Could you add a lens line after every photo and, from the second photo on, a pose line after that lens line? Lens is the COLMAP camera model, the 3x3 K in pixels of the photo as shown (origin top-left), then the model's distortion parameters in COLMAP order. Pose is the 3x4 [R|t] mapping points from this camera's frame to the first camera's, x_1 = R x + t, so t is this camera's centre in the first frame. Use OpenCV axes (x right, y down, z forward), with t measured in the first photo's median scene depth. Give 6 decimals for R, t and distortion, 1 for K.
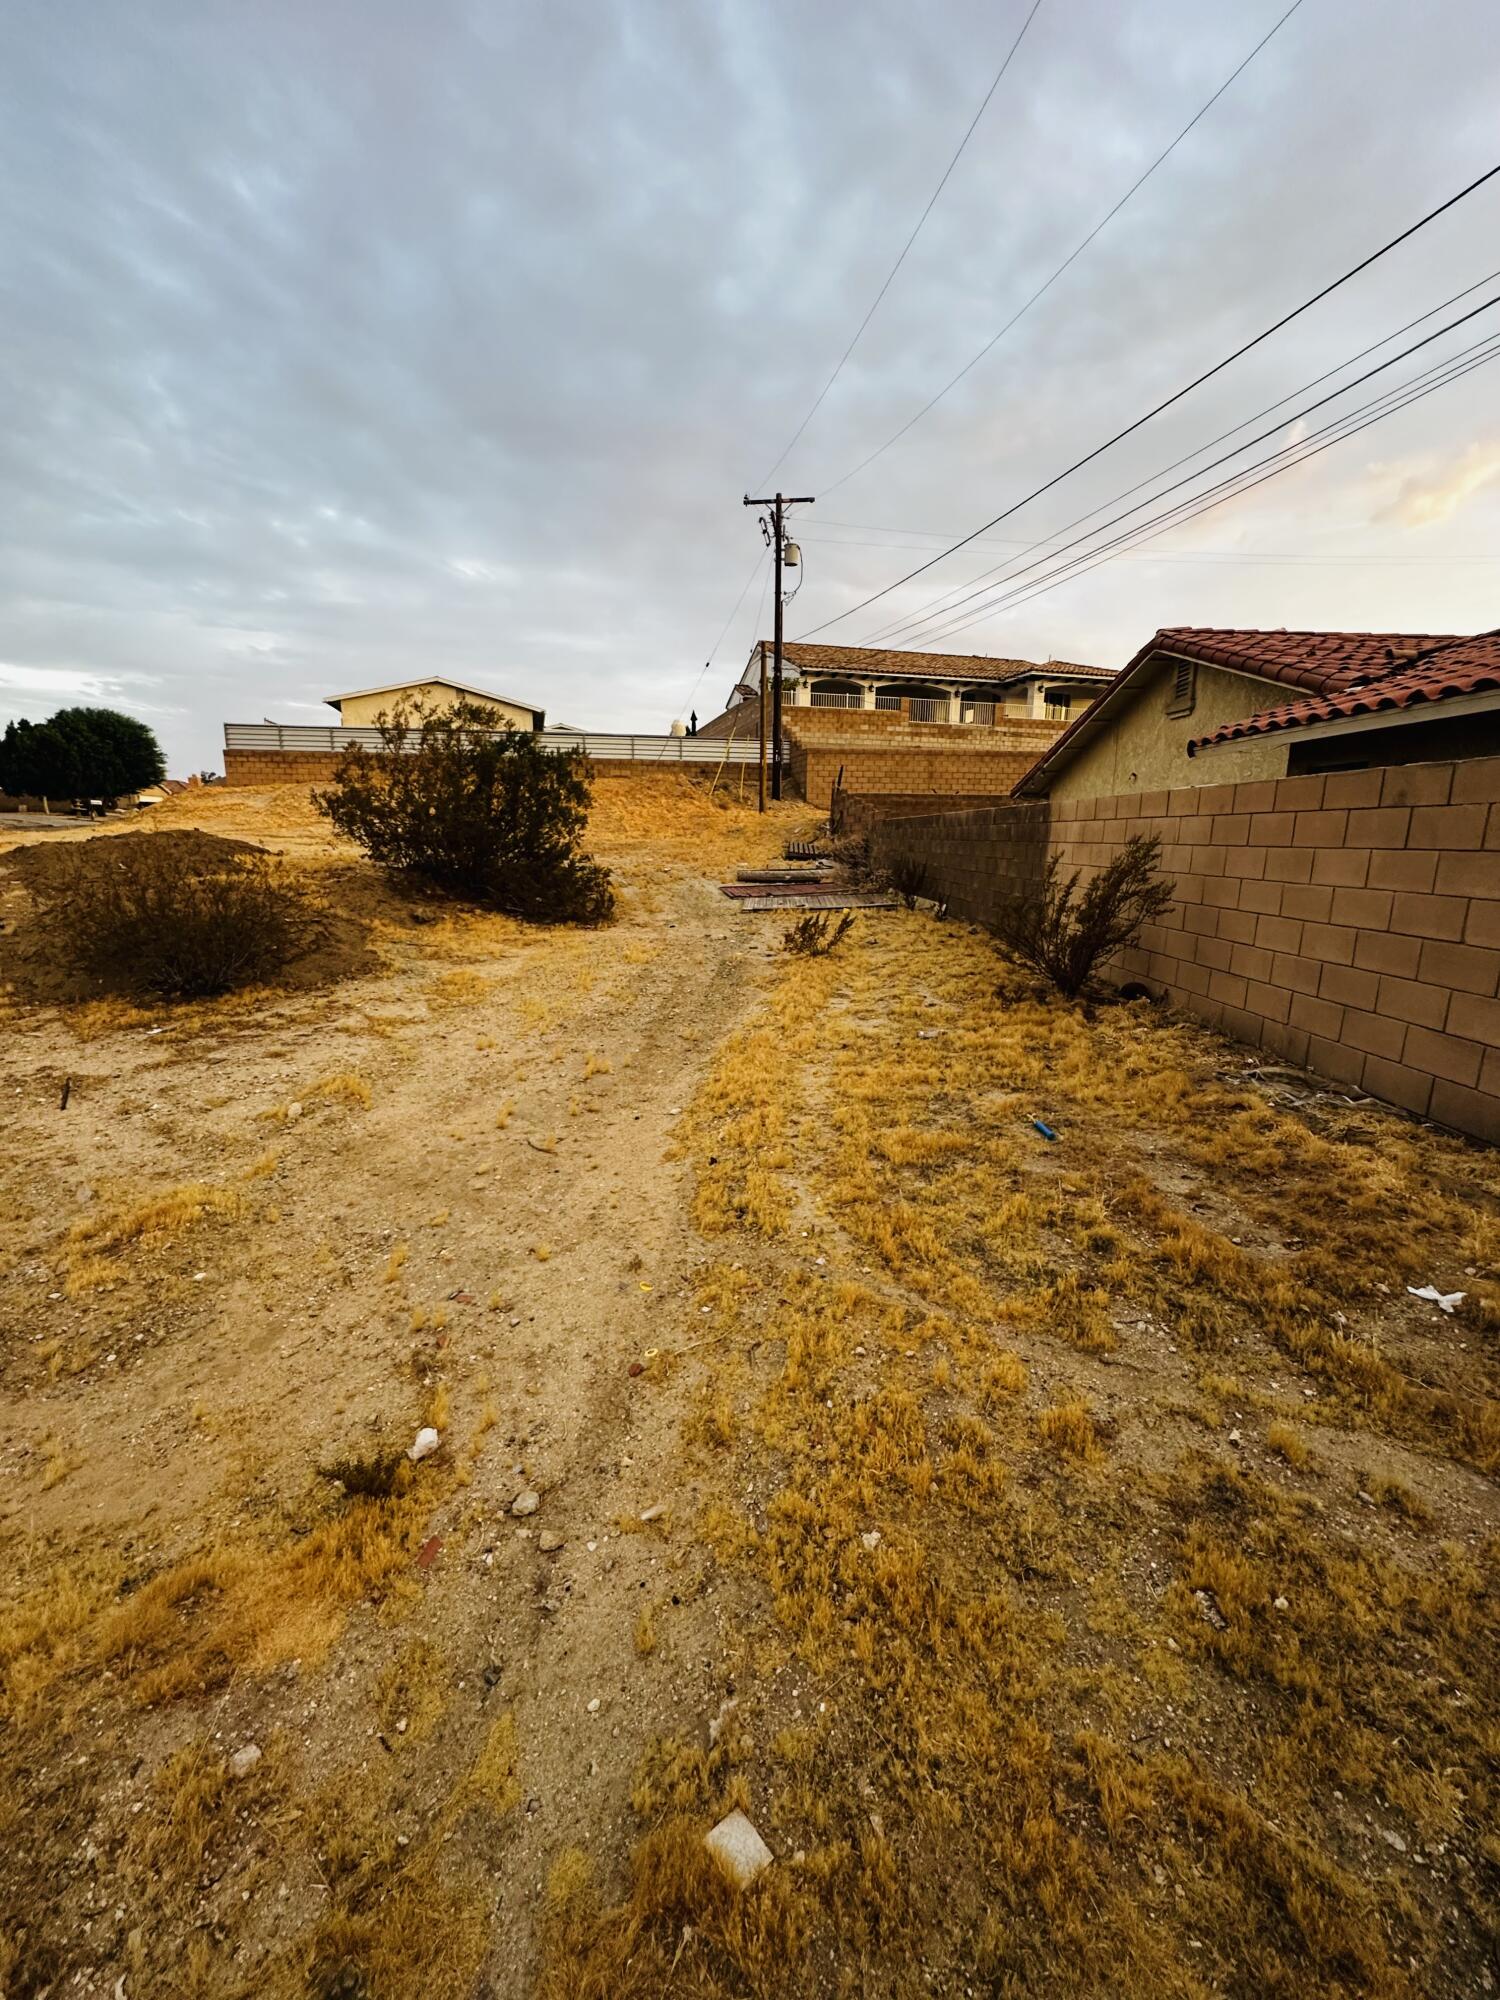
lens RADIAL K [[787.6, 0, 750.0], [0, 787.6, 1000.0], [0, 0, 1]] dist [-0.000404, -0.000092]
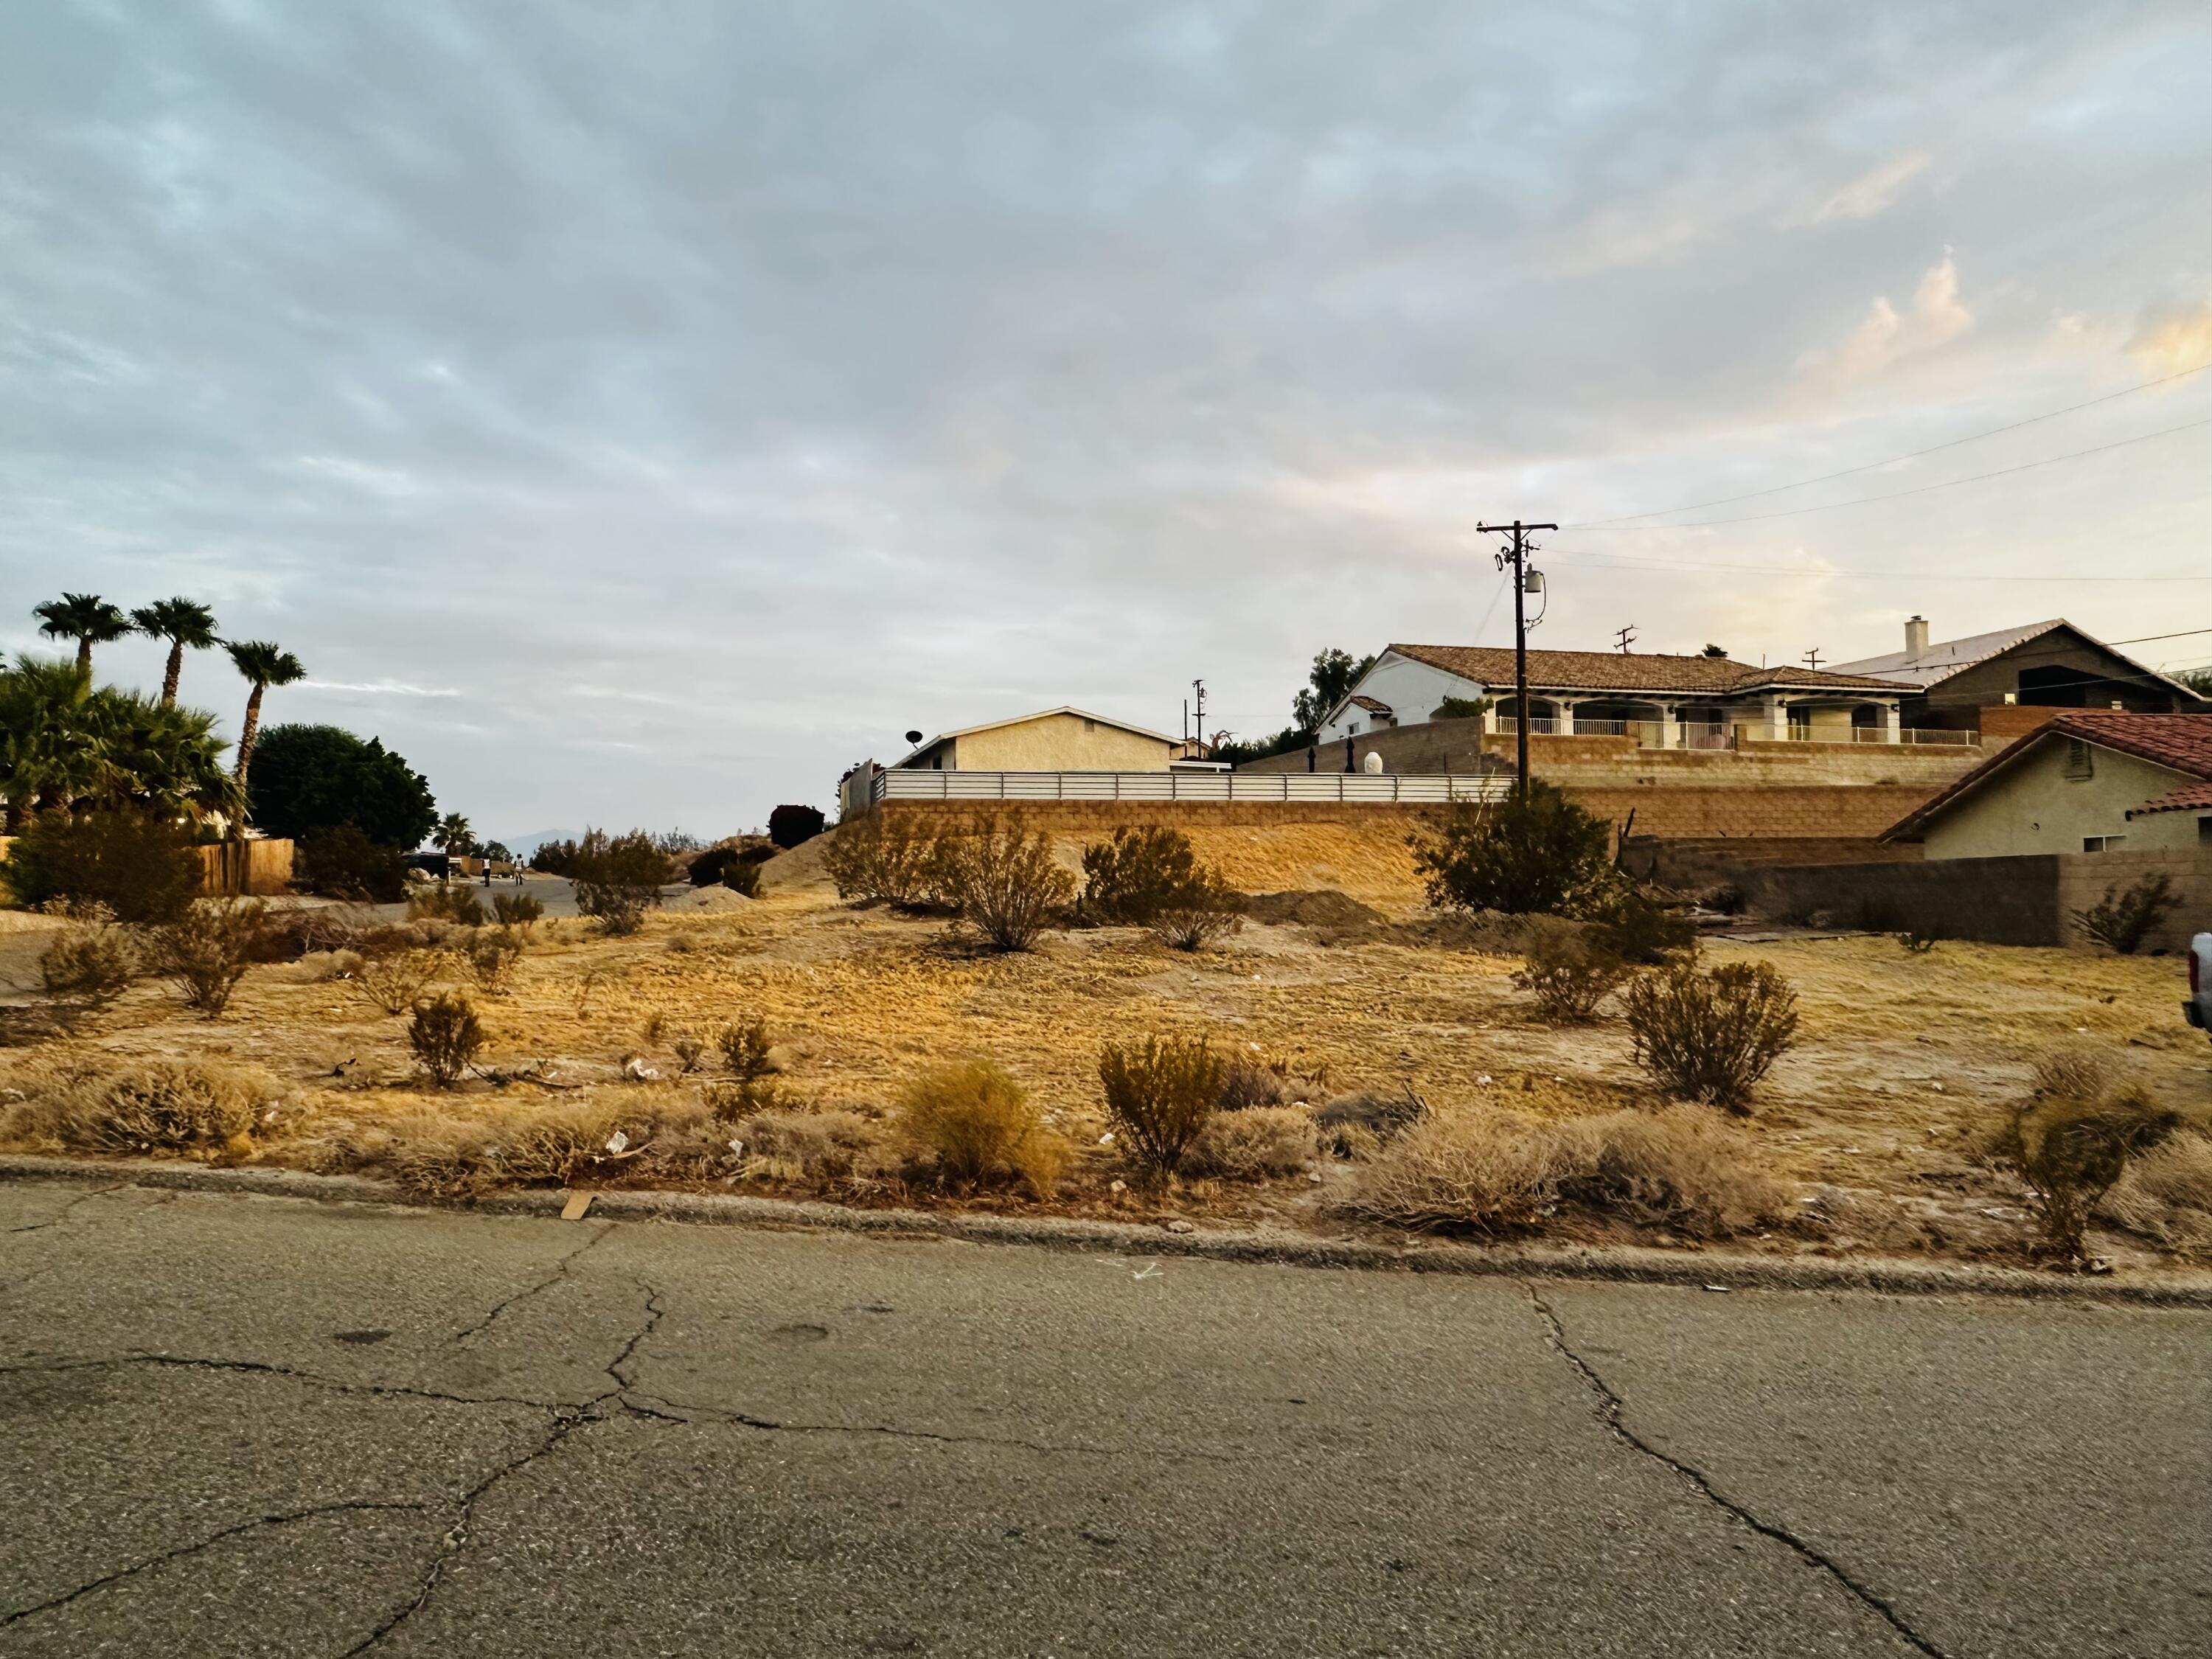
lens RADIAL K [[1486.5, 0, 1106.0], [0, 1486.5, 829.5], [0, 0, 1]] dist [0.011339, 0.001110]
pose [[0.999588, -0.015335, 0.024275, -0.436744], [0.020931, 0.967901, -0.250457, 0.111988], [-0.019655, 0.250862, 0.967823, -0.510453]]
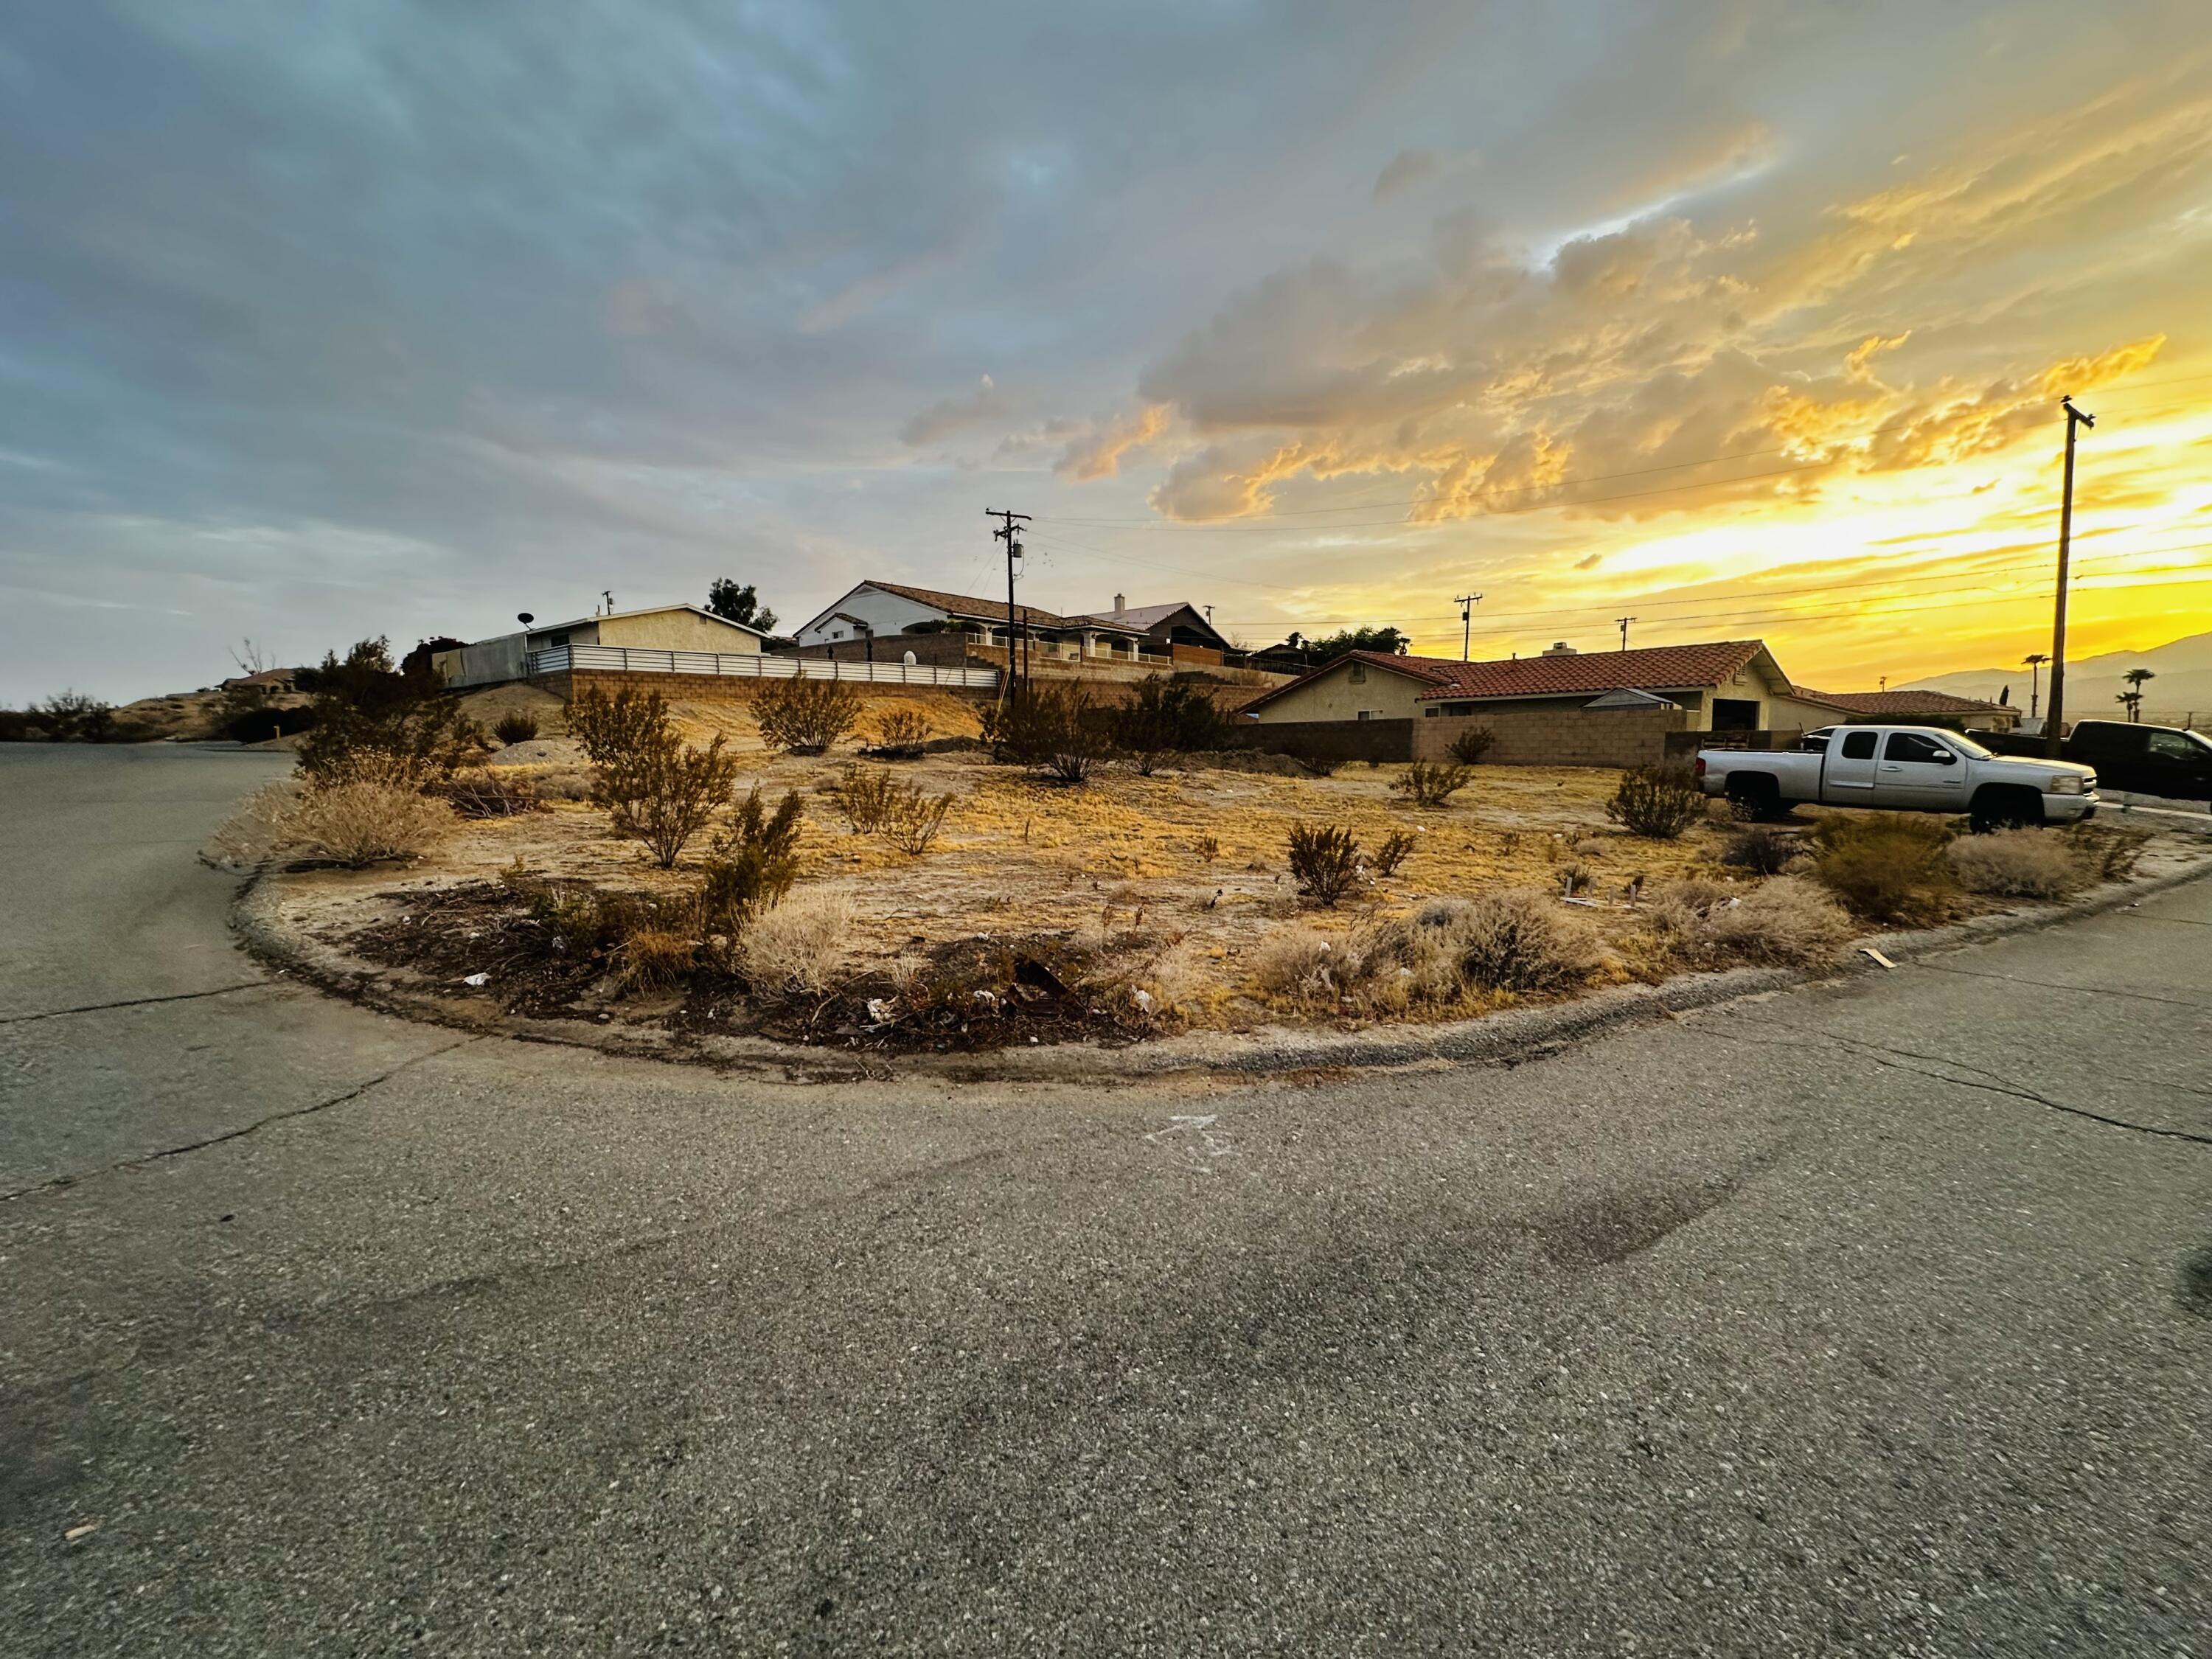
lens RADIAL K [[871.1, 0, 1106.0], [0, 871.1, 829.5], [0, 0, 1]] dist [-0.000404, -0.000092]
pose [[0.777236, -0.088244, 0.622991, -0.799106], [0.153482, 0.986798, -0.051707, 0.054446], [-0.610203, 0.135807, 0.780518, -0.276552]]
